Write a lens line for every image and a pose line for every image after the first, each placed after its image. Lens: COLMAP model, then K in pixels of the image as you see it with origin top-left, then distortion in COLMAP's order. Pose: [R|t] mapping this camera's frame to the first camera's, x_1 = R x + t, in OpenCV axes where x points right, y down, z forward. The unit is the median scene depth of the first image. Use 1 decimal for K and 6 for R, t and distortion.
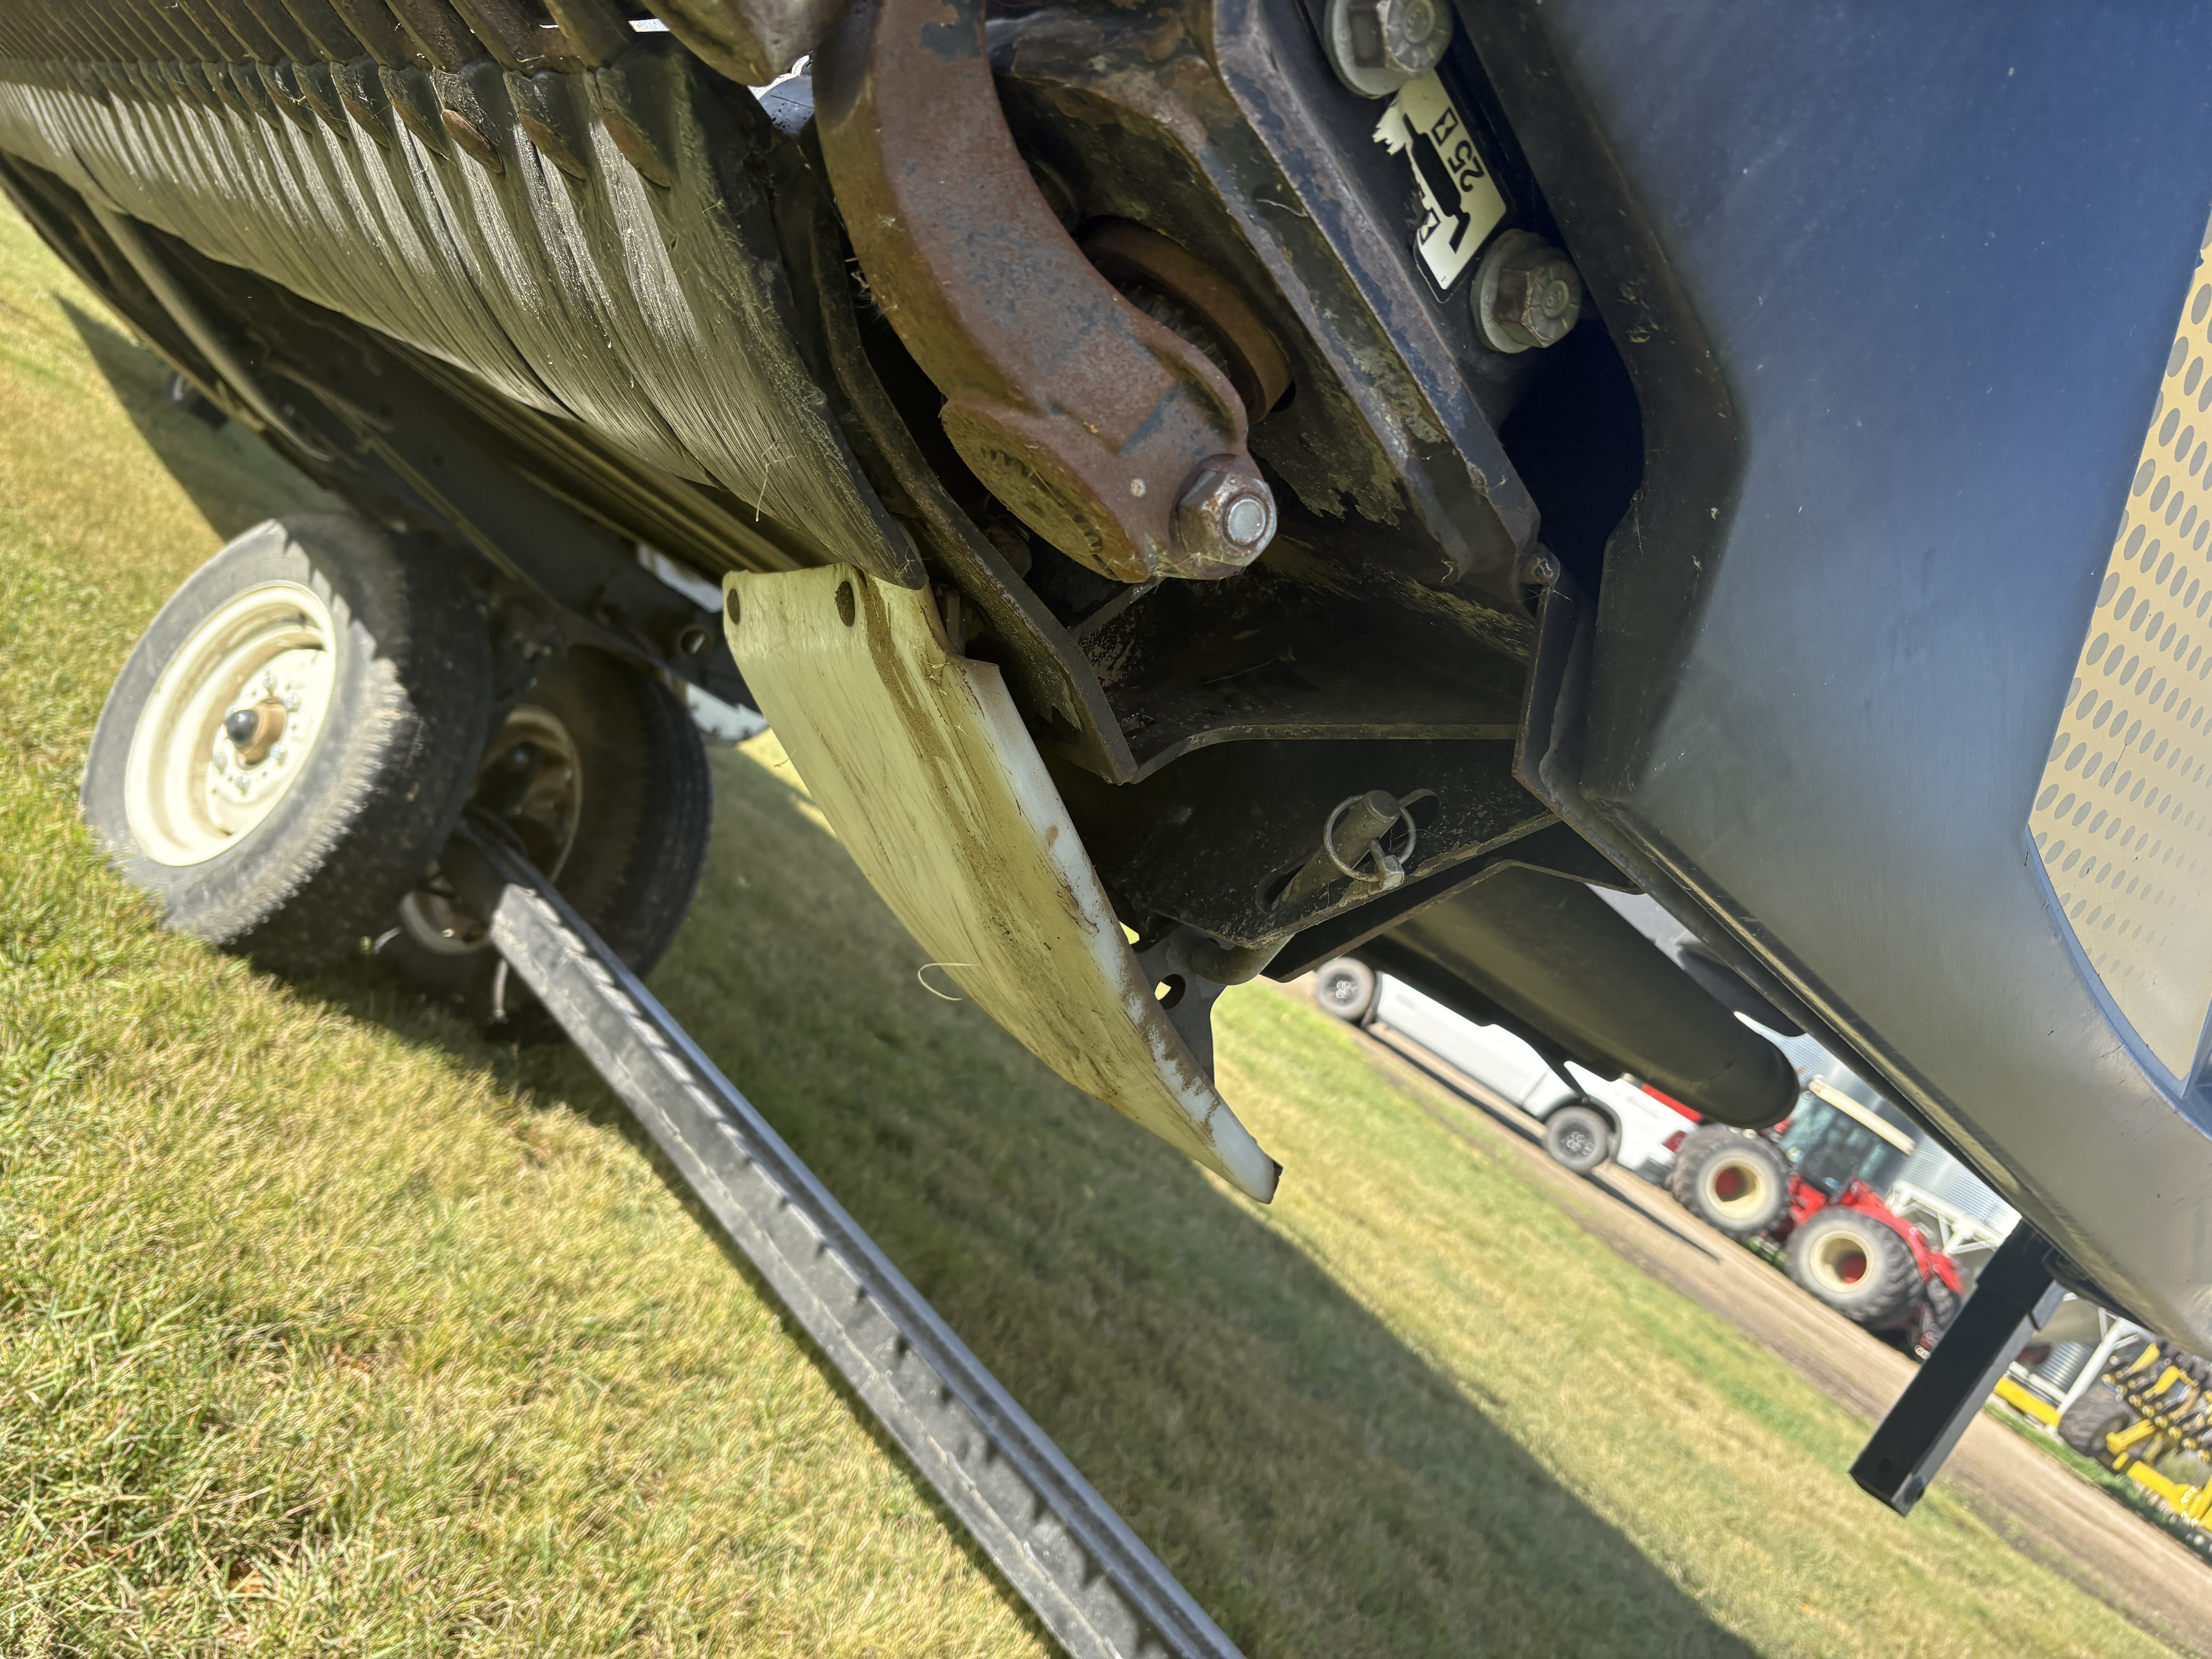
lens RADIAL K [[1683.2, 0, 1090.5], [0, 1683.2, 834.4], [0, 0, 1]] dist [0.043763, -0.064777]
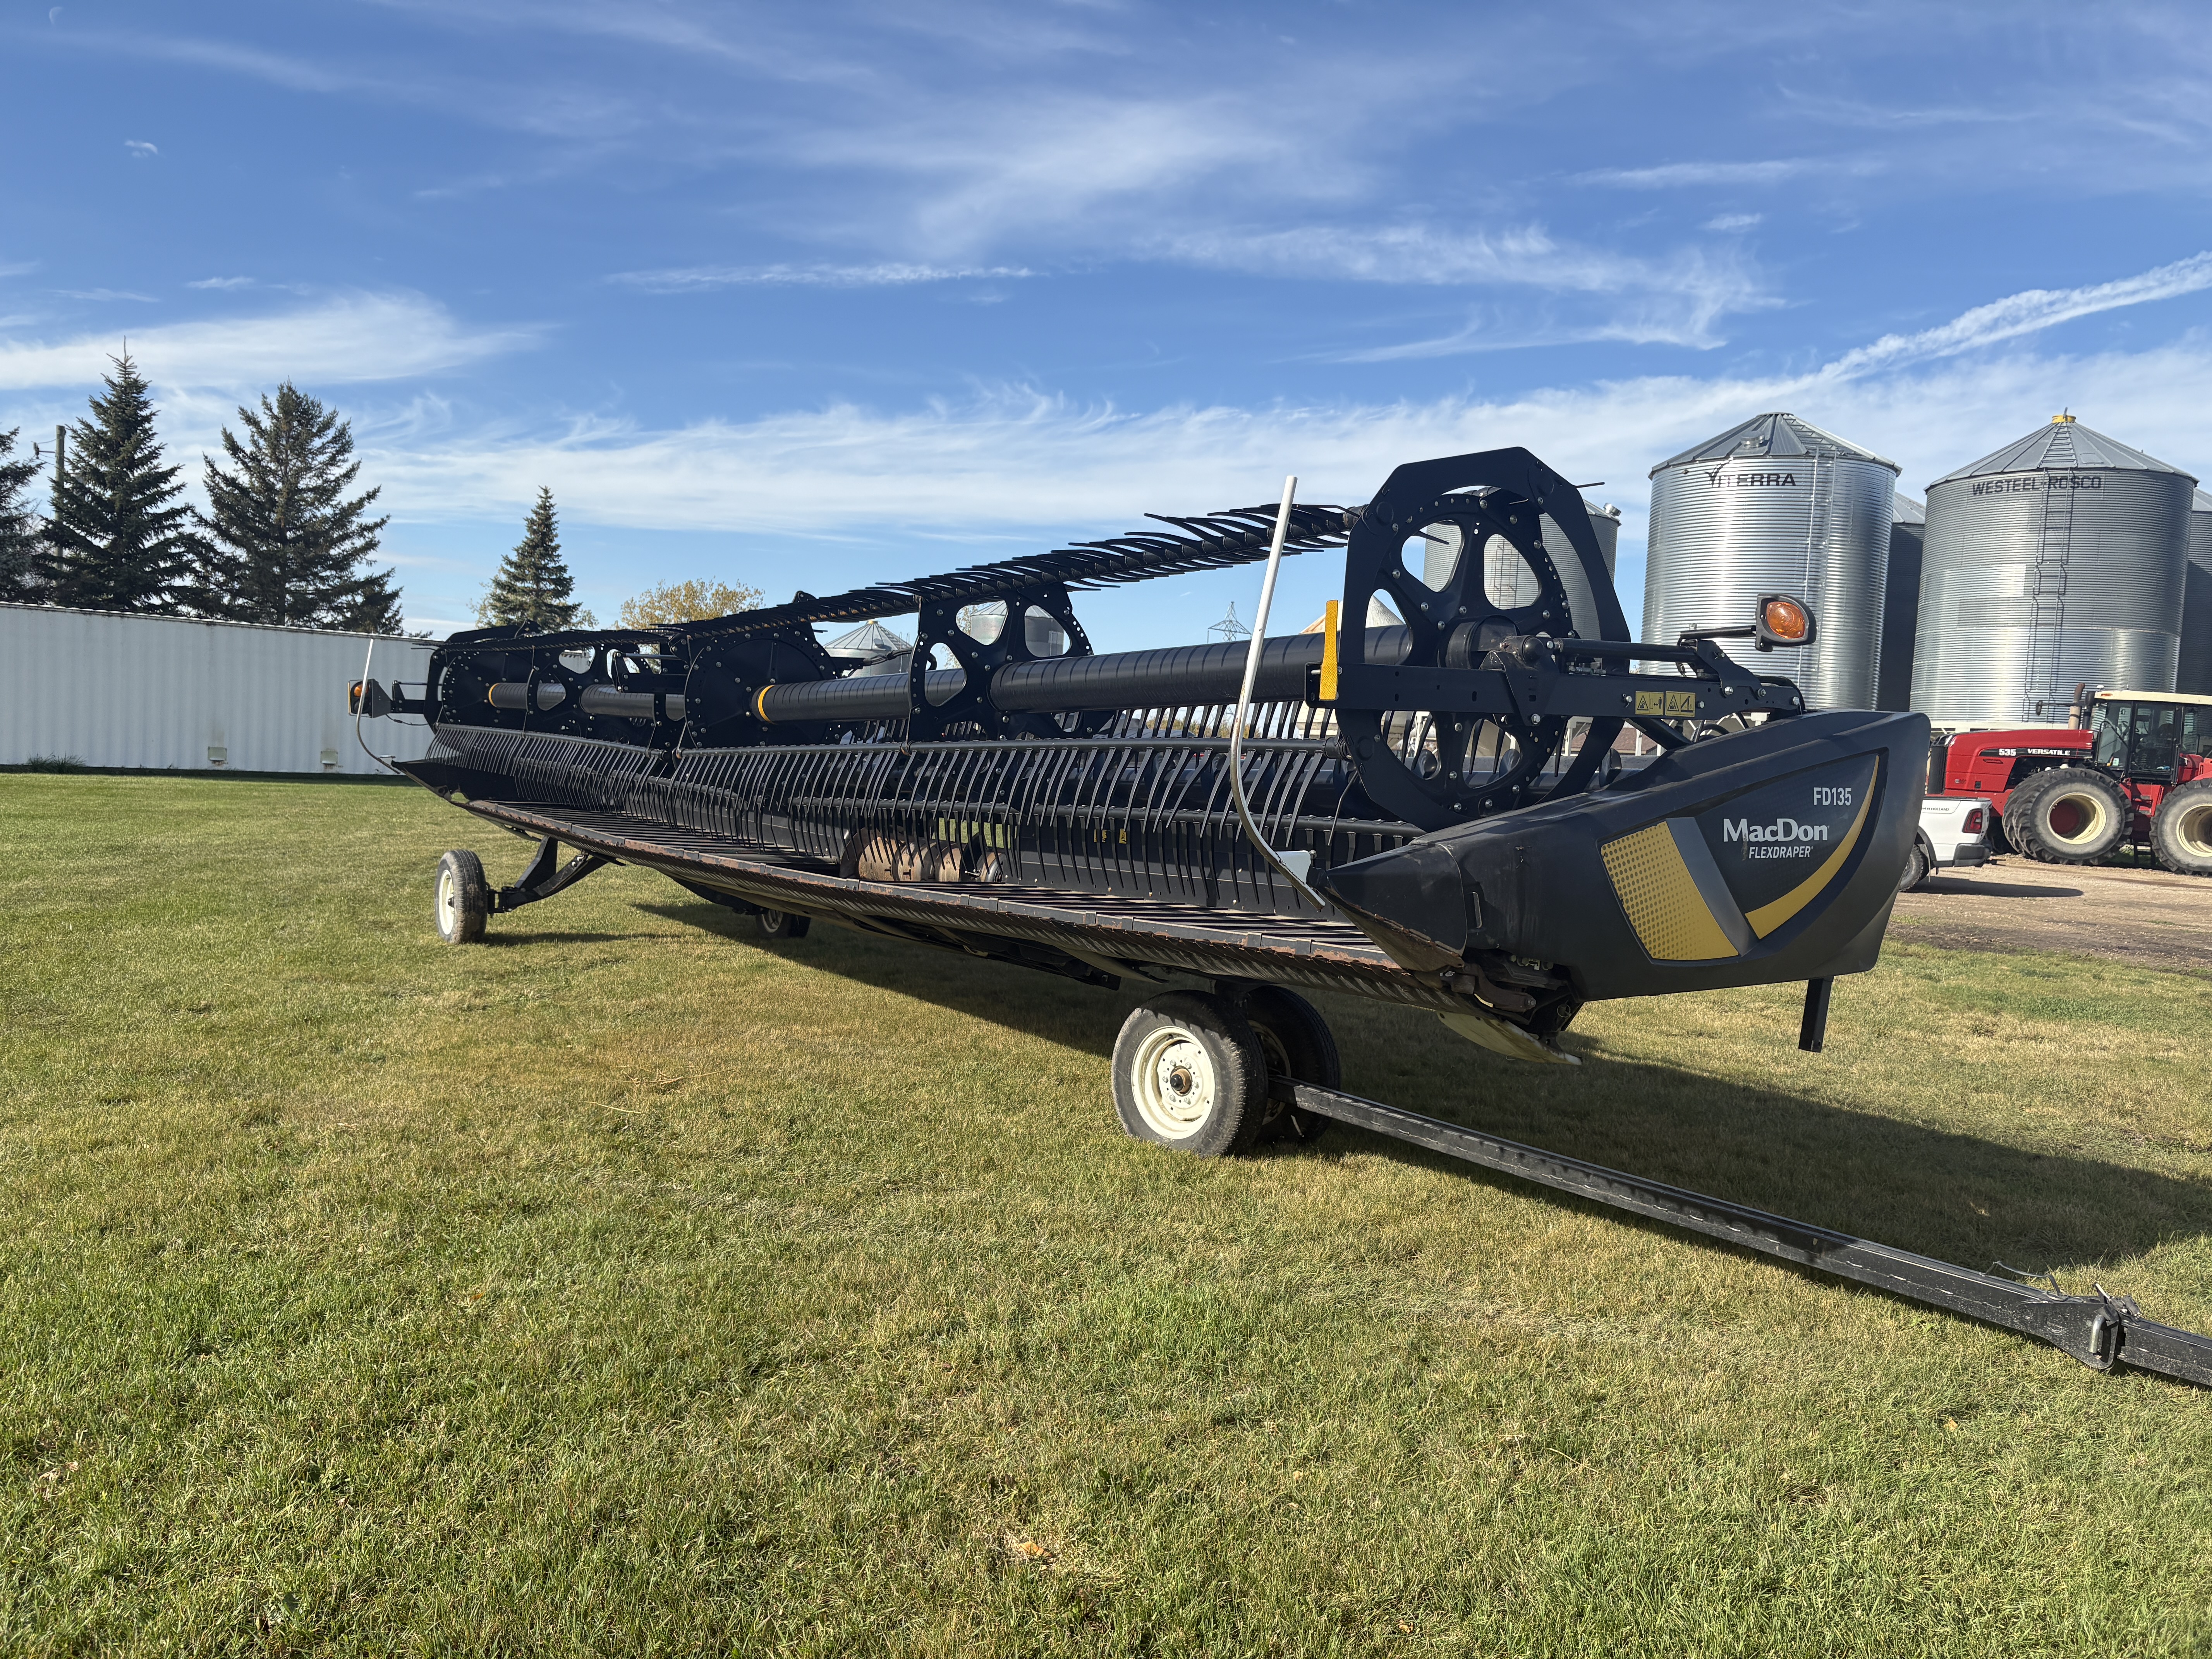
lens RADIAL K [[1670.2, 0, 1090.6], [0, 1670.2, 835.4], [0, 0, 1]] dist [-0.008431, 0.045959]
pose [[0.857400, -0.494903, -0.141197, -0.138995], [0.491945, 0.868717, -0.057630, -0.989357], [0.151182, -0.020050, 0.988303, -5.081518]]
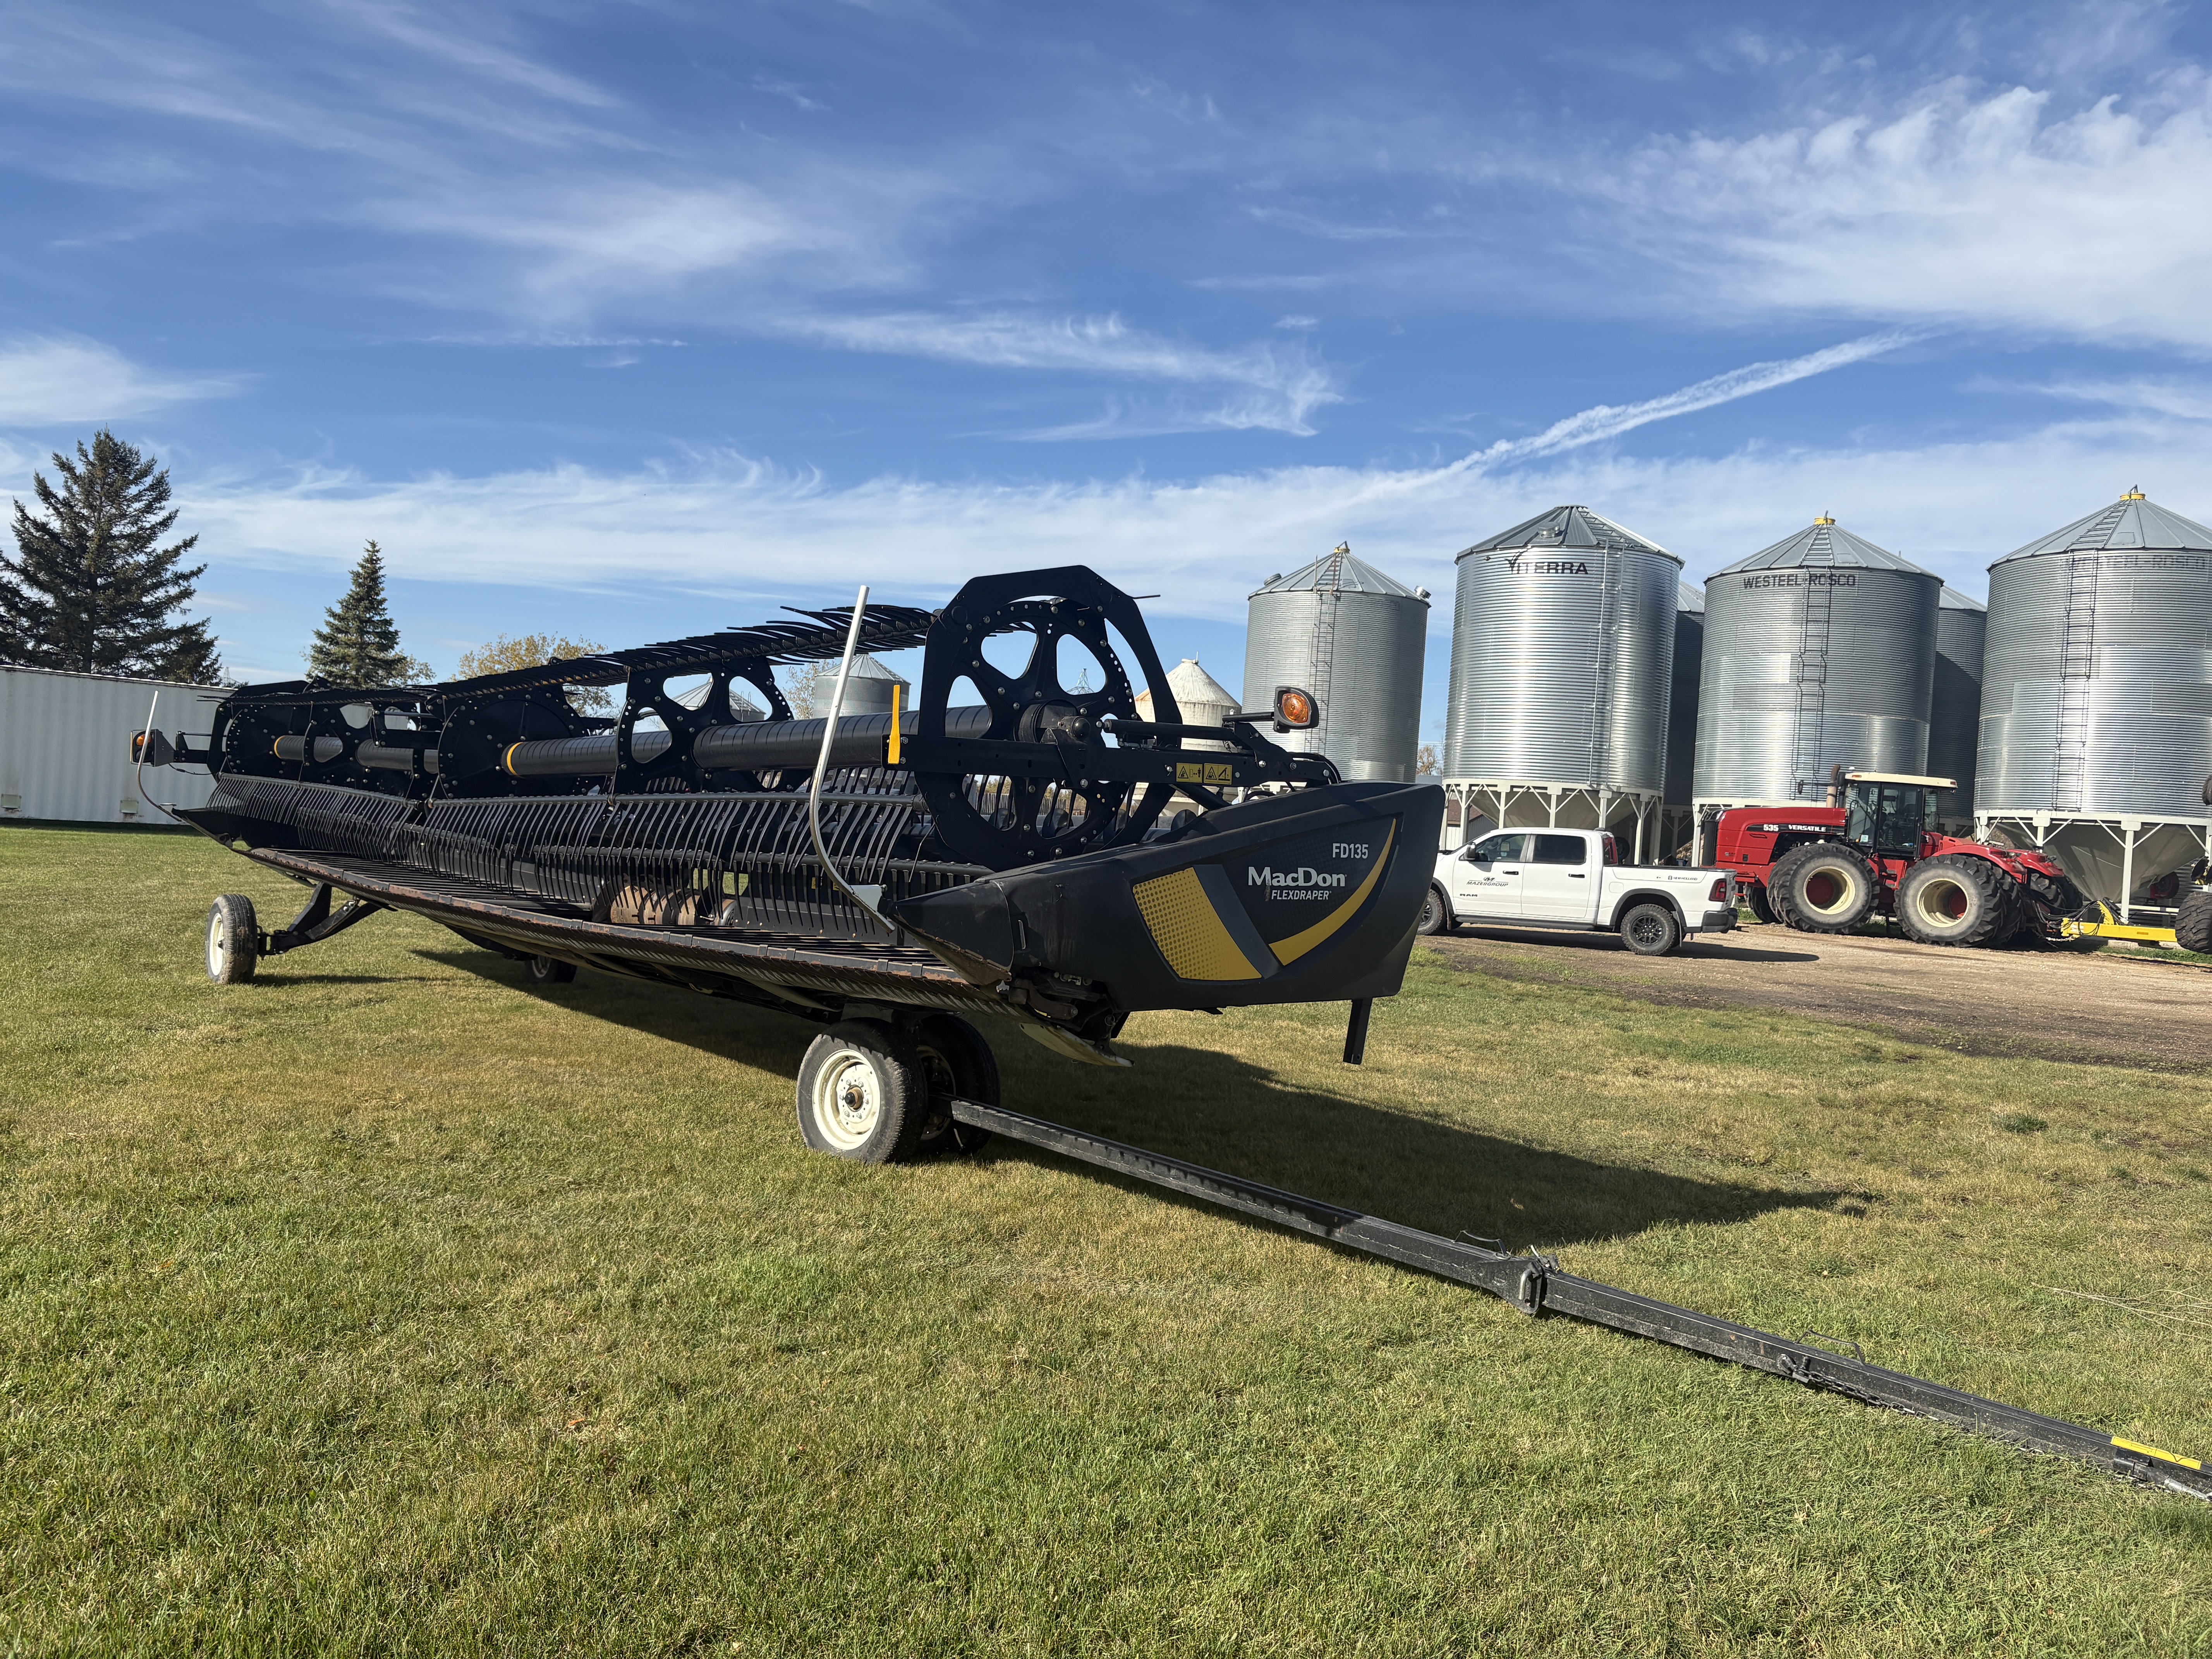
lens RADIAL K [[1659.2, 0, 1077.4], [0, 1659.2, 806.0], [0, 0, 1]] dist [0.051673, -0.062983]
pose [[0.871844, -0.487871, -0.043242, 0.772615], [0.484713, 0.872120, -0.066776, -0.385623], [0.070290, 0.037258, 0.996831, -6.186990]]
